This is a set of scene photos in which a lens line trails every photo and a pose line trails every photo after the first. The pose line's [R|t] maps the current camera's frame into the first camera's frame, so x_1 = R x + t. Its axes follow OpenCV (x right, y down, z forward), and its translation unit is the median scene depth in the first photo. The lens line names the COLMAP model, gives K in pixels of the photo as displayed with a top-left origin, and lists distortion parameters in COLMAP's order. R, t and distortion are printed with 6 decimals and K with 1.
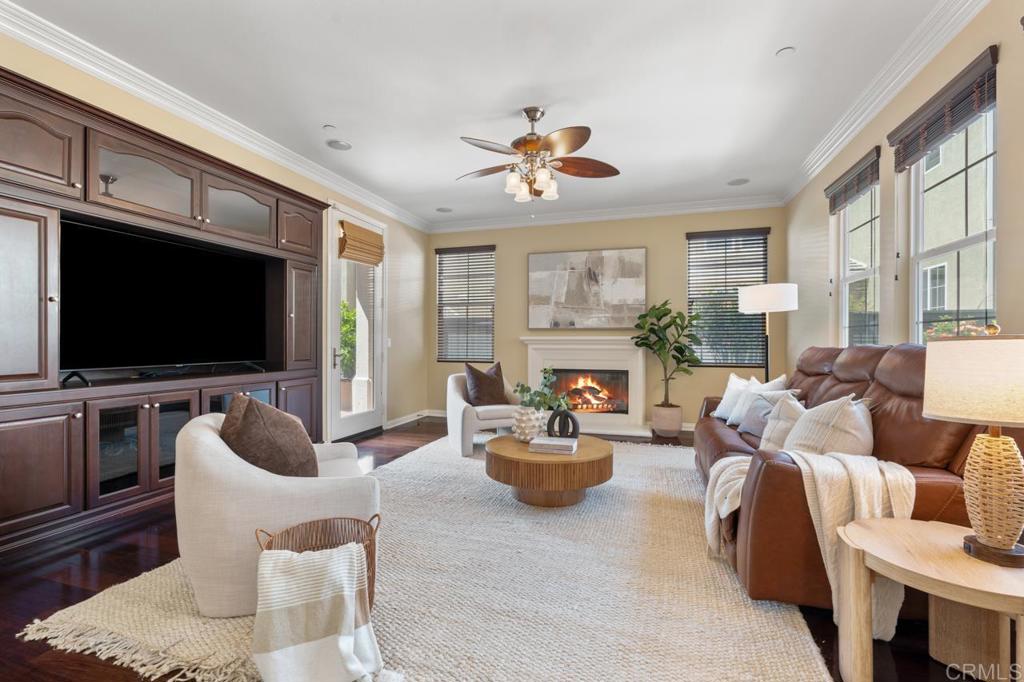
lens RADIAL K [[445.8, 0, 513.1], [0, 445.8, 338.6], [0, 0, 1]] dist [-0.008505, 0.000000]
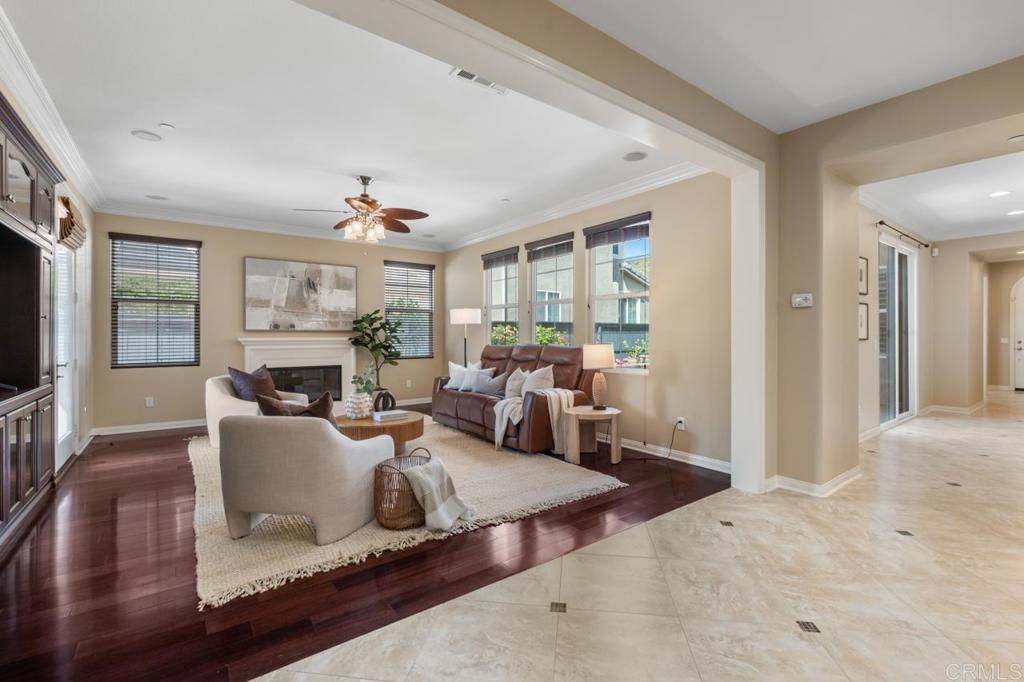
lens RADIAL K [[452.7, 0, 511.2], [0, 452.7, 335.4], [0, 0, 1]] dist [-0.008089, 0.000077]
pose [[0.585491, -0.003400, 0.810672, -0.480562], [-0.002719, 0.999977, 0.006158, -0.019399], [-0.810675, -0.005809, 0.585468, -0.107954]]
